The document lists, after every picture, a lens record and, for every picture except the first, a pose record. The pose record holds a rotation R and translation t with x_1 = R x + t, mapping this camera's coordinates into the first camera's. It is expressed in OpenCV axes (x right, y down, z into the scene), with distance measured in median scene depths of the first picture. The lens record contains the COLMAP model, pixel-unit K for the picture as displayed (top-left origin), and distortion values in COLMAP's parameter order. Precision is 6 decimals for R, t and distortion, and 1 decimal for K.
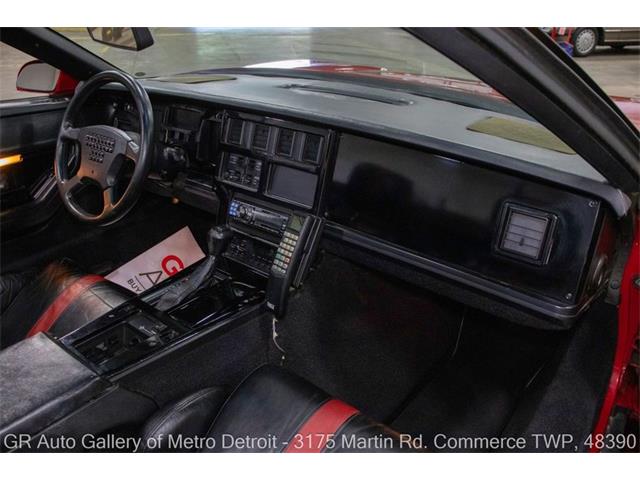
lens RADIAL K [[728.4, 0, 320.0], [0, 728.4, 240.0], [0, 0, 1]] dist [-0.066341, -0.009045]
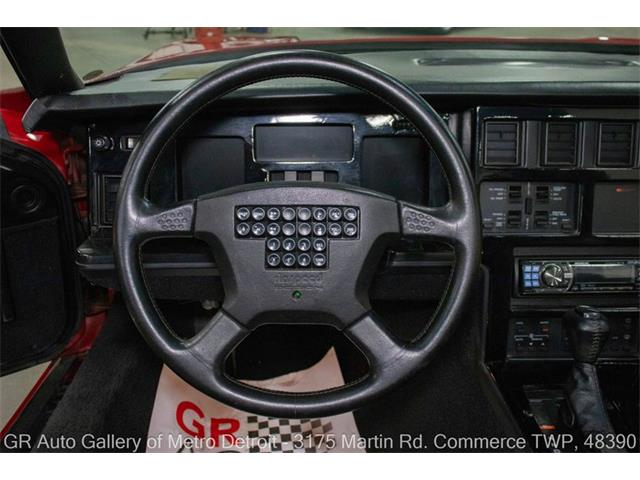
lens RADIAL K [[728.4, 0, 320.0], [0, 728.4, 240.0], [0, 0, 1]] dist [-0.066341, -0.009045]
pose [[0.703684, -0.278115, 0.653820, -0.602290], [0.249981, 0.958283, 0.138578, -0.191353], [-0.665085, 0.065928, 0.743852, 0.689039]]
